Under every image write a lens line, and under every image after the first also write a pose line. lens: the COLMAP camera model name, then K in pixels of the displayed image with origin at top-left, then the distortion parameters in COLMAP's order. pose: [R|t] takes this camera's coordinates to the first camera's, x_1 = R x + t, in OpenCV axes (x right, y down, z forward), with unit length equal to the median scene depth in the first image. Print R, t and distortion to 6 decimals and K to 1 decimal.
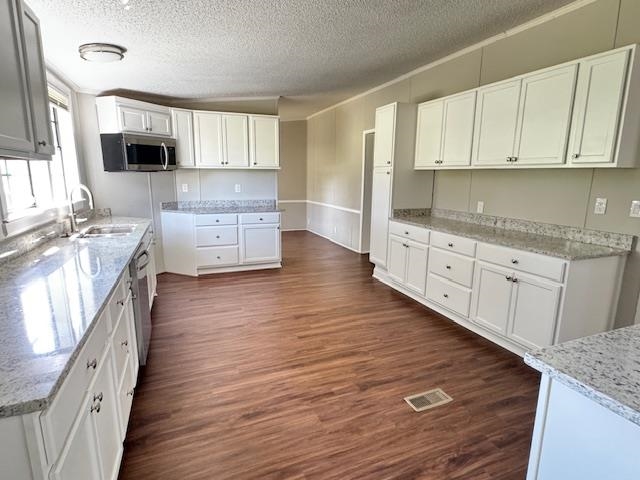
lens RADIAL K [[343.5, 0, 318.8], [0, 343.5, 241.4], [0, 0, 1]] dist [0.004630, -0.000535]
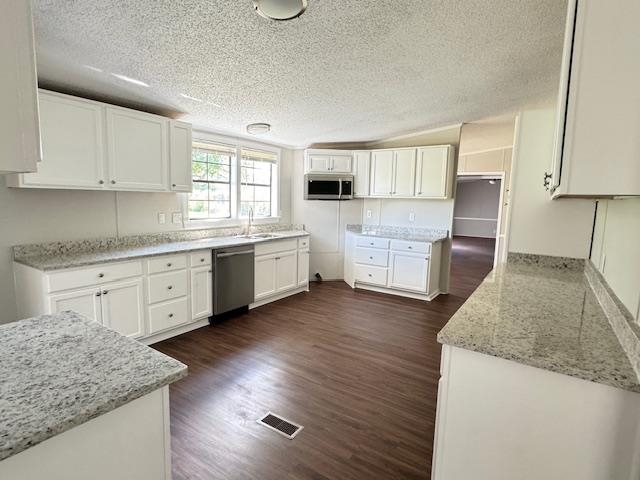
lens RADIAL K [[343.5, 0, 318.8], [0, 343.5, 241.4], [0, 0, 1]] dist [0.004630, -0.000535]
pose [[0.555263, 0.106825, -0.824785, 0.680525], [-0.178514, 0.983911, 0.007255, -0.053935], [0.812290, 0.143208, 0.565399, 0.268122]]
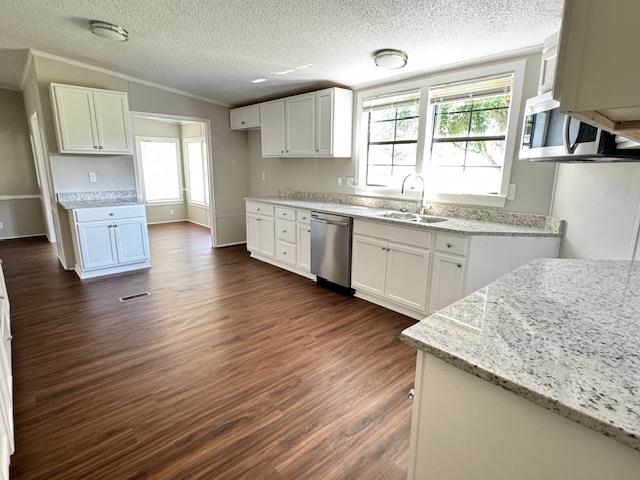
lens RADIAL K [[343.5, 0, 318.8], [0, 343.5, 241.4], [0, 0, 1]] dist [0.004630, -0.000535]
pose [[-0.941209, 0.057173, -0.332953, 0.014894], [-0.082944, 0.916300, 0.391811, -0.297685], [0.327485, 0.396392, -0.857687, 1.534670]]
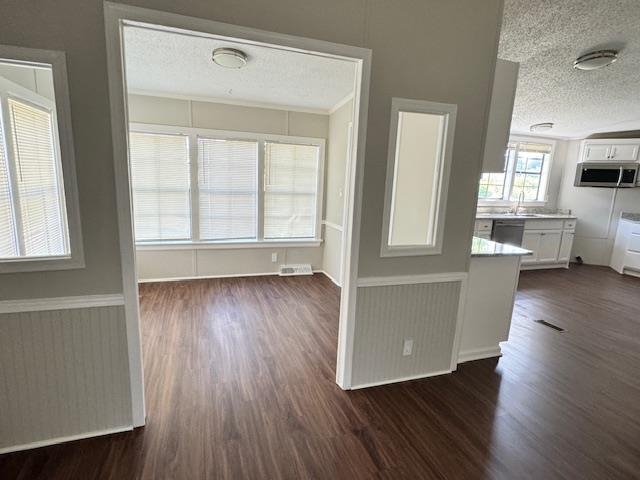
lens RADIAL K [[343.5, 0, 318.8], [0, 343.5, 241.4], [0, 0, 1]] dist [0.004630, -0.000535]
pose [[-0.051726, 0.175024, -0.983204, 1.117590], [-0.233169, 0.955195, 0.182305, 0.025584], [0.971059, 0.238683, -0.008598, -0.074501]]
